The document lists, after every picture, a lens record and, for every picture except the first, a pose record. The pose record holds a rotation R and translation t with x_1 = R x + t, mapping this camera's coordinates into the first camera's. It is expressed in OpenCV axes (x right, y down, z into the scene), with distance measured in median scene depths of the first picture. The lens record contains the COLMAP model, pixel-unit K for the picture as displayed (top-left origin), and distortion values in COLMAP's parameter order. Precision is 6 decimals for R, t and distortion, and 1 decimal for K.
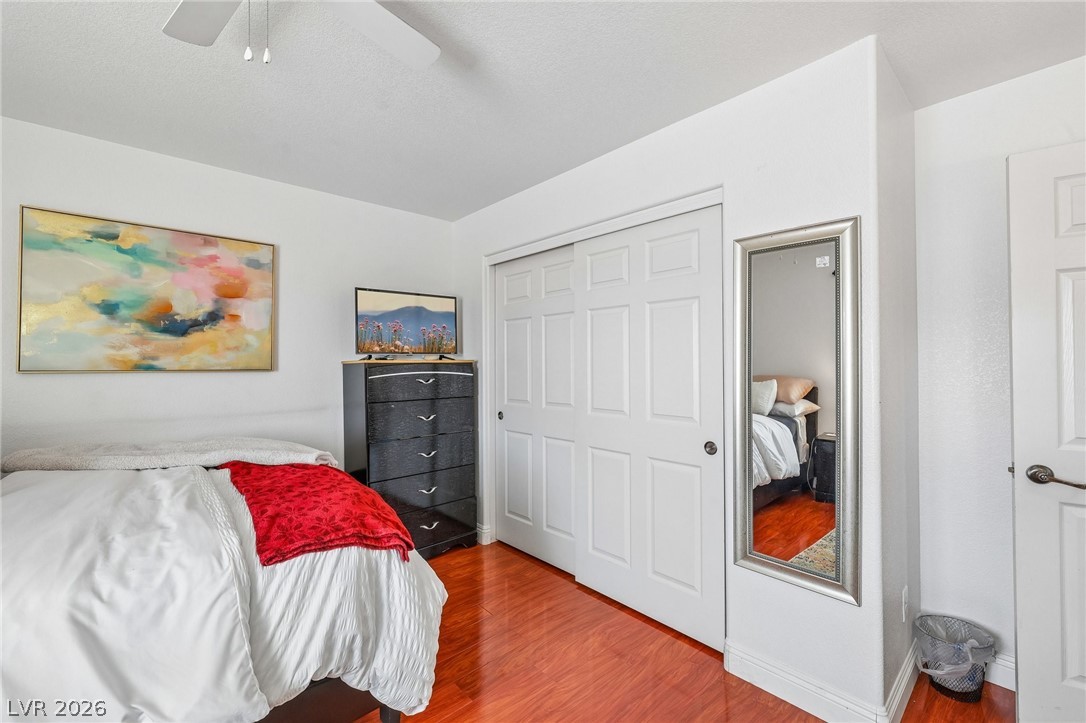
lens RADIAL K [[454.9, 0, 540.3], [0, 454.9, 357.6], [0, 0, 1]] dist [-0.001792, -0.000240]
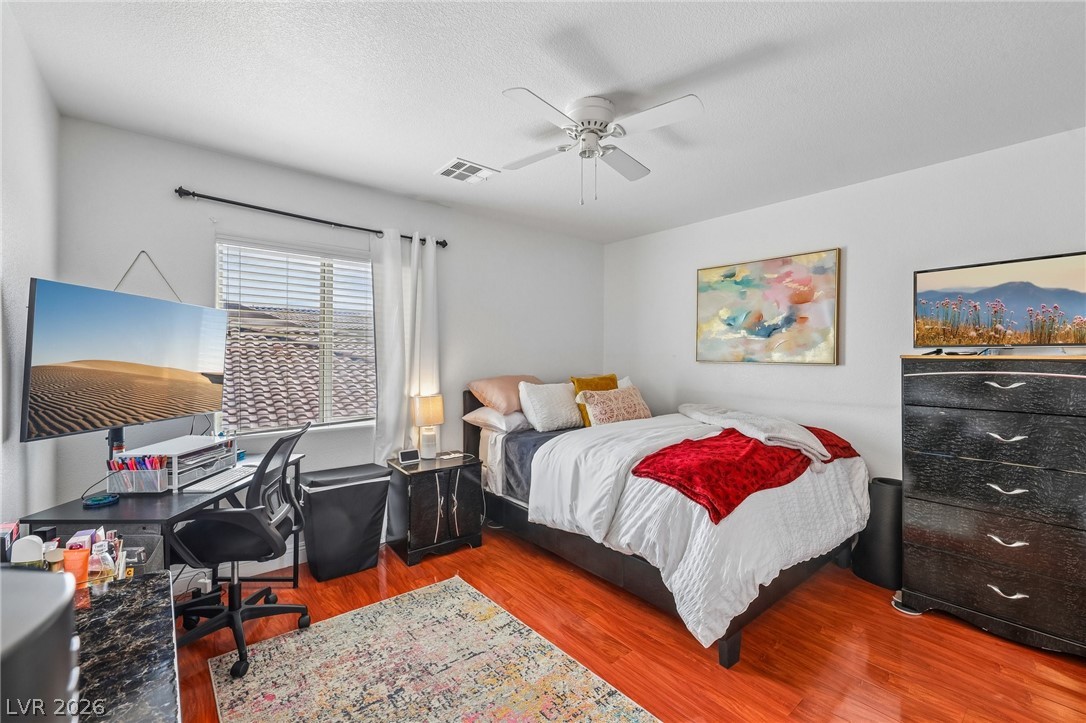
lens RADIAL K [[454.9, 0, 540.4], [0, 454.9, 362.2], [0, 0, 1]] dist [-0.001792, -0.000240]
pose [[-0.051487, 0.016837, -0.998532, 0.610868], [0.005854, 0.999846, 0.016557, 0.000714], [0.998656, -0.004993, -0.051578, 0.402576]]
